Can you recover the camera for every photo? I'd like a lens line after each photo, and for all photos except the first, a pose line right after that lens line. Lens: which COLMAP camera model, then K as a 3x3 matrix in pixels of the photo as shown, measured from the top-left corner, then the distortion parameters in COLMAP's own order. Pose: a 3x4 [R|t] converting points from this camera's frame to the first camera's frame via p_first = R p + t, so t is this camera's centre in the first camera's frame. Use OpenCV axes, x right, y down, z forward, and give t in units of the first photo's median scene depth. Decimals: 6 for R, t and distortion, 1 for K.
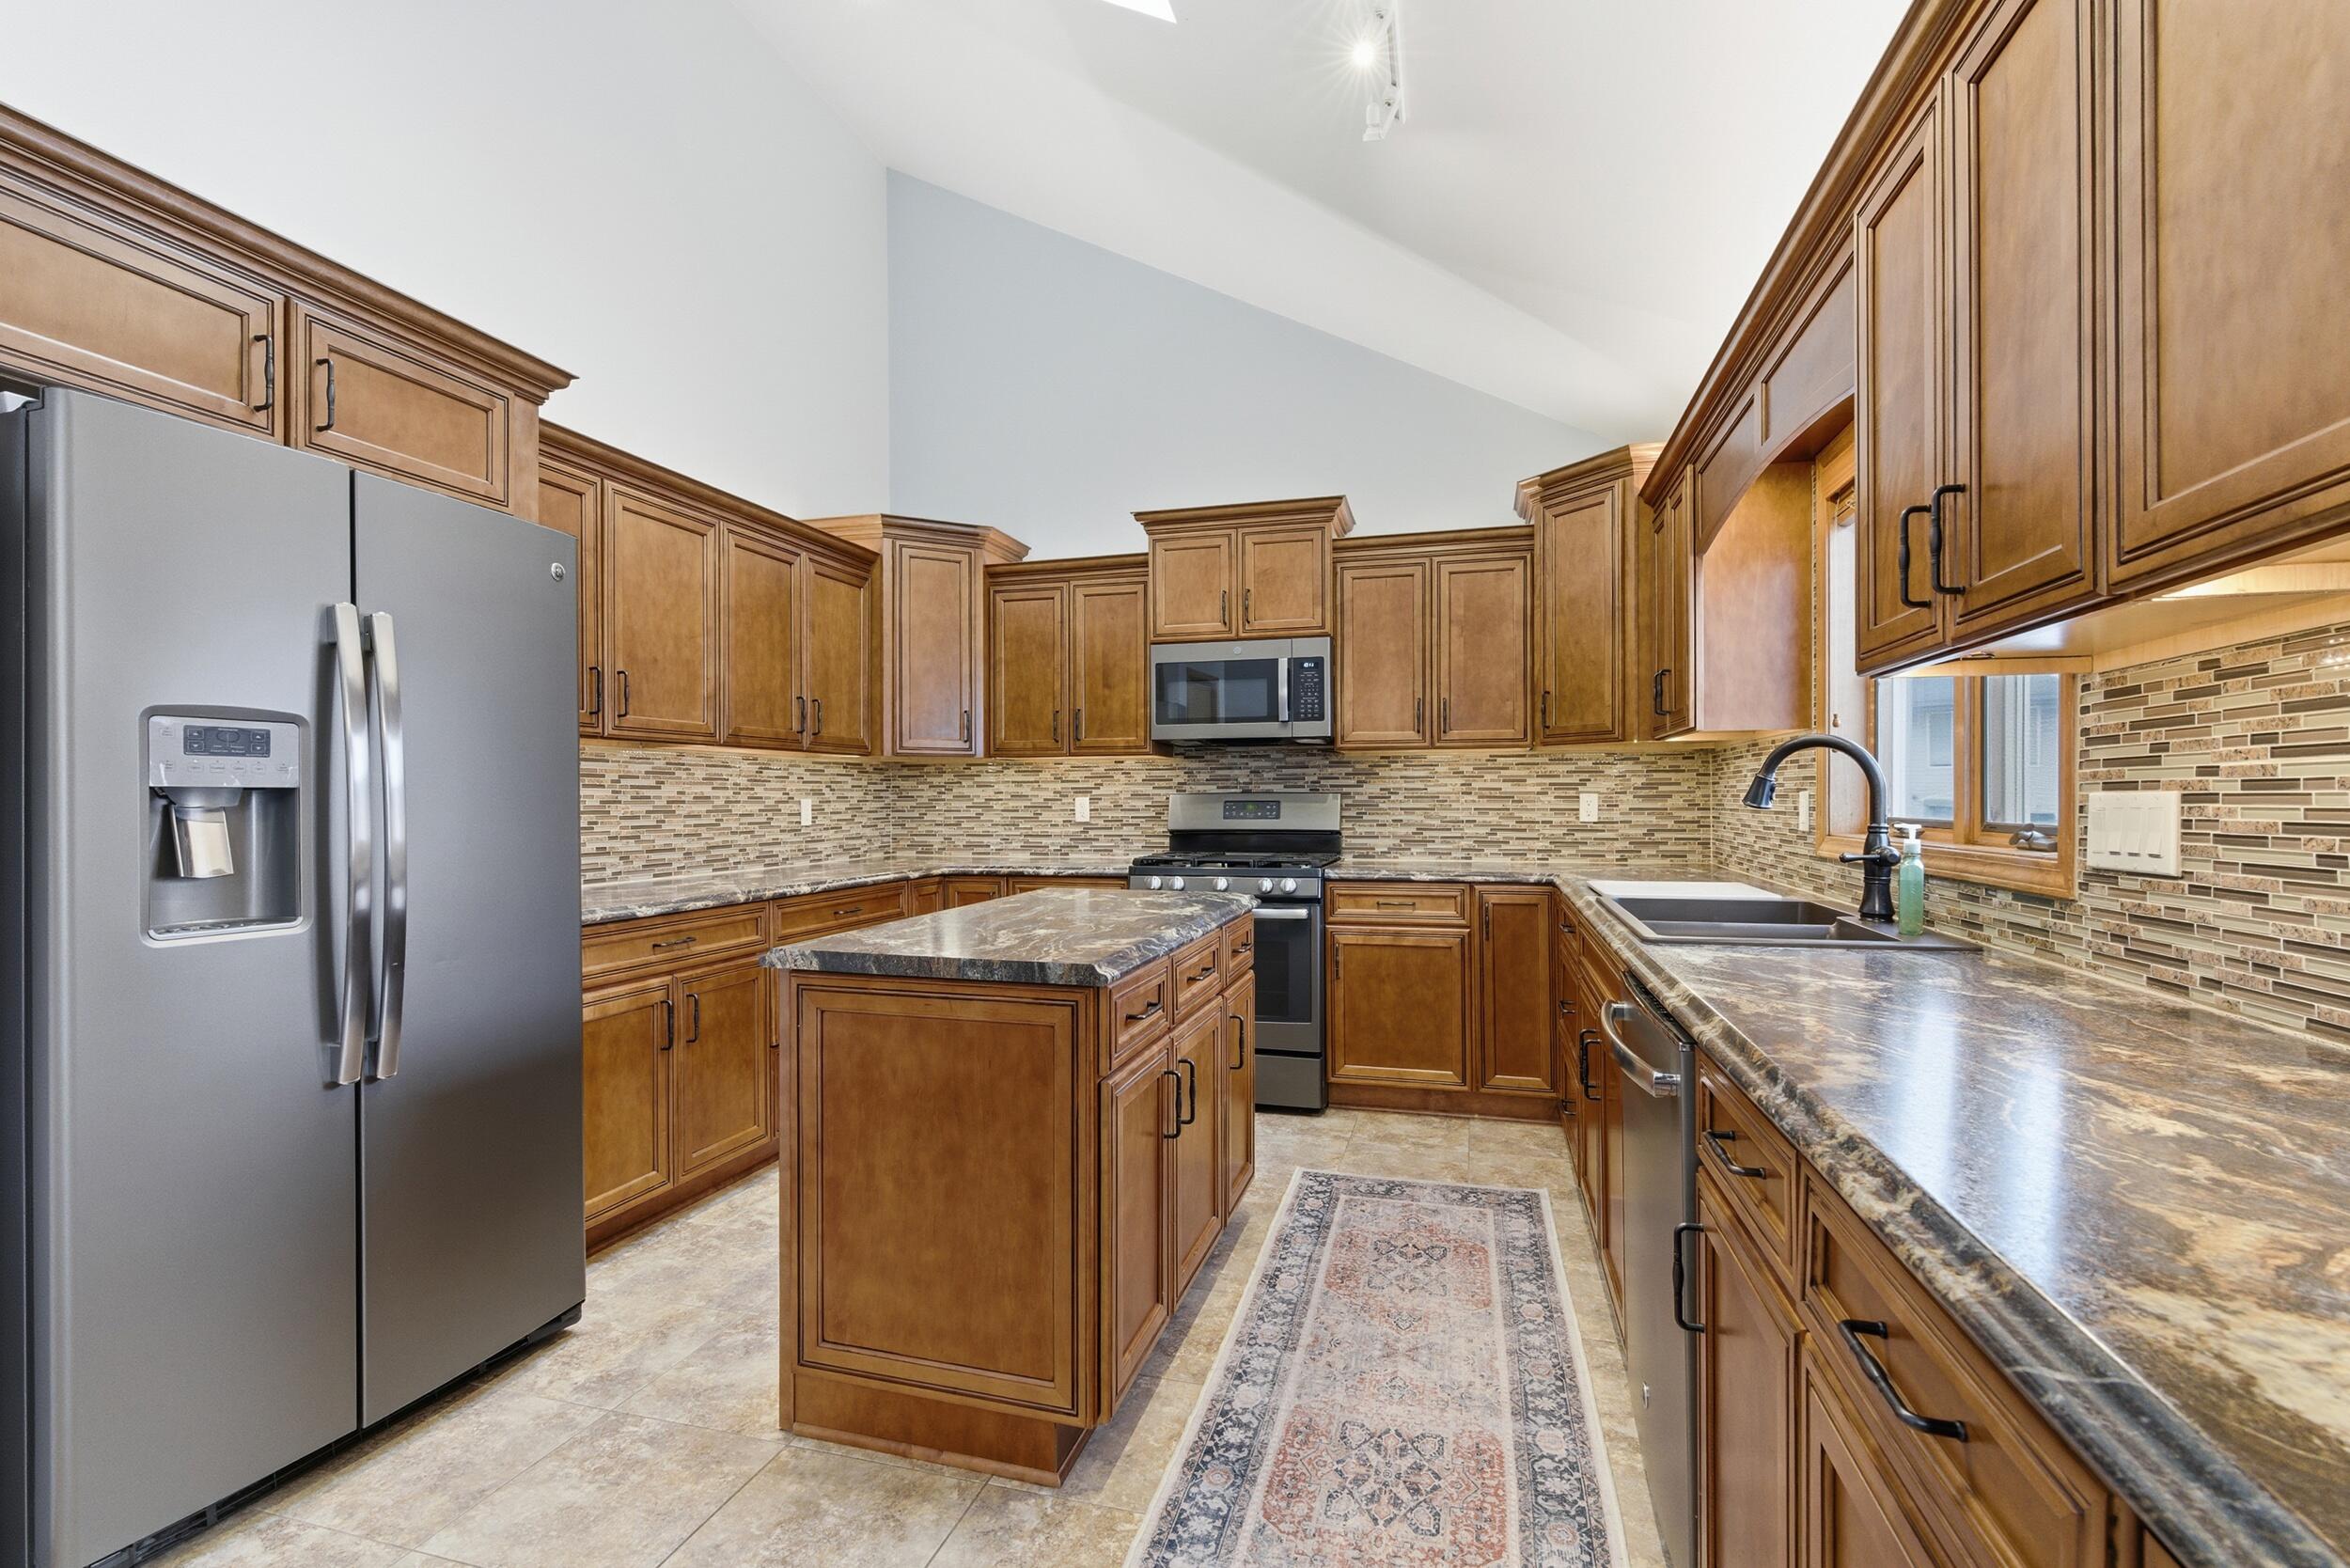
lens RADIAL K [[1050.8, 0, 1166.4], [0, 1050.8, 795.7], [0, 0, 1]] dist [0.003805, 0.000151]
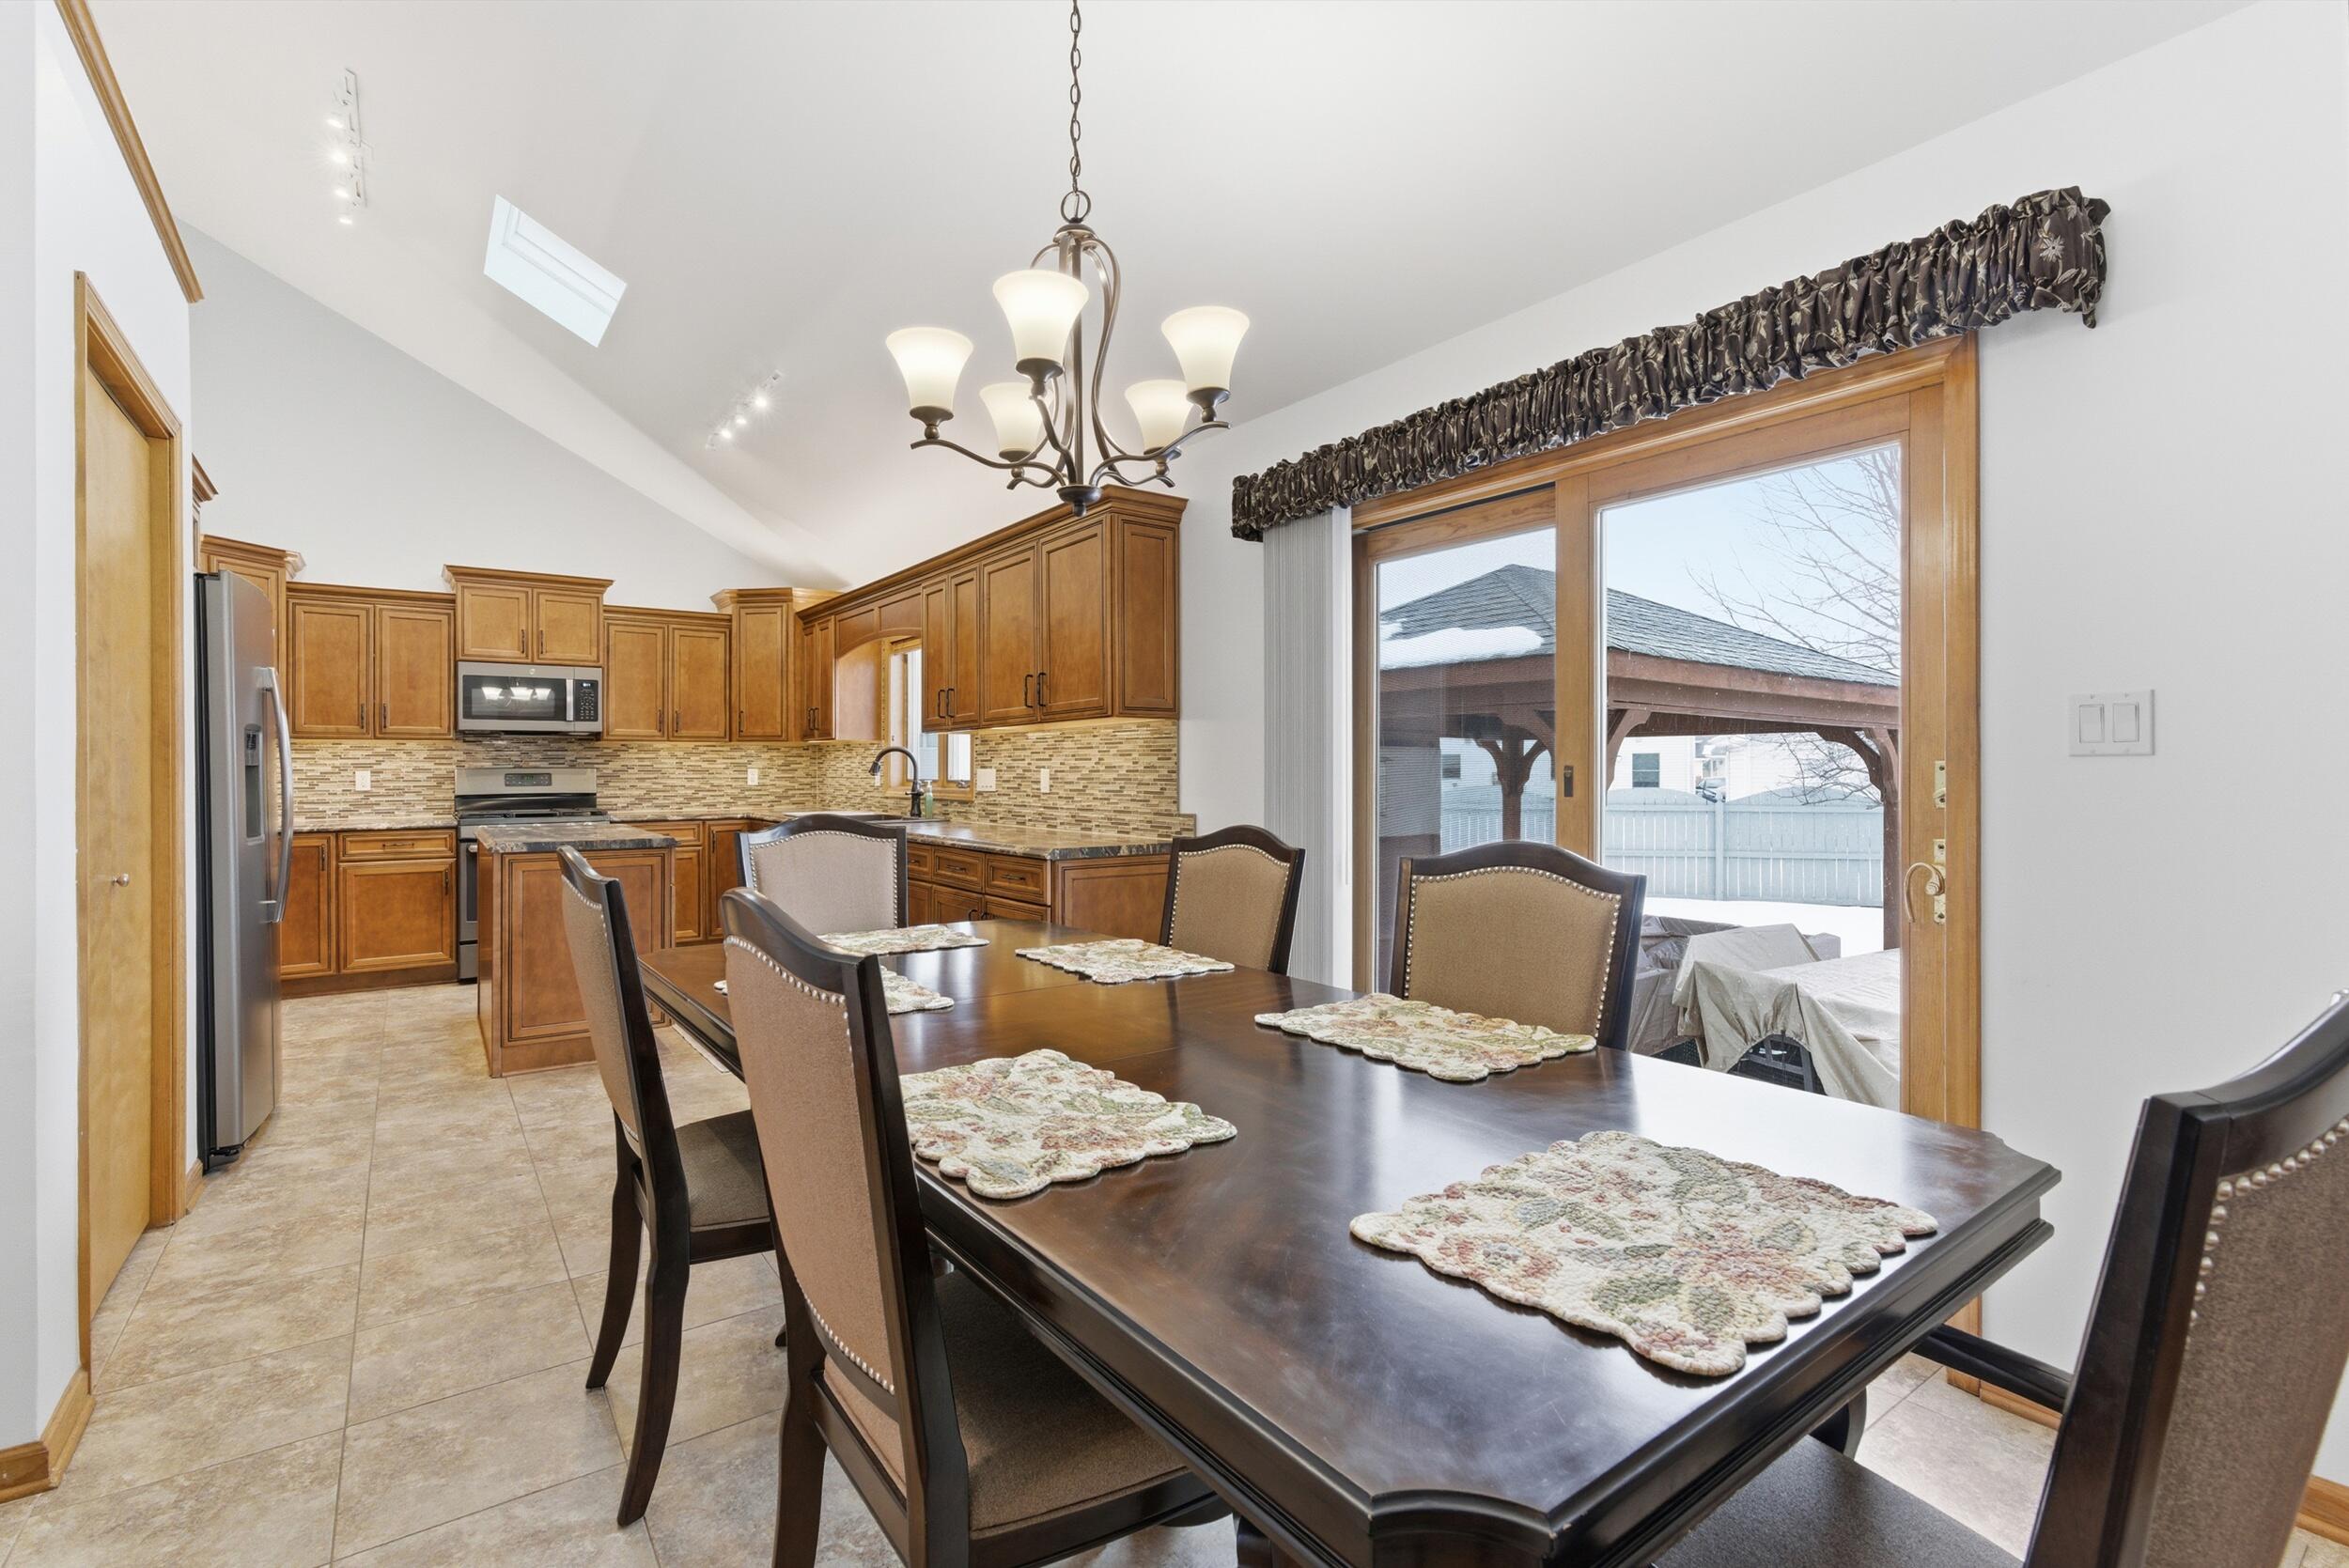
lens RADIAL K [[1050.3, 0, 1174.0], [0, 1050.3, 777.8], [0, 0, 1]] dist [0.003805, 0.000151]
pose [[0.610517, -0.005250, 0.791986, -0.547909], [-0.000729, 0.999974, 0.007190, -0.000194], [-0.792003, -0.004967, 0.610497, -0.606332]]
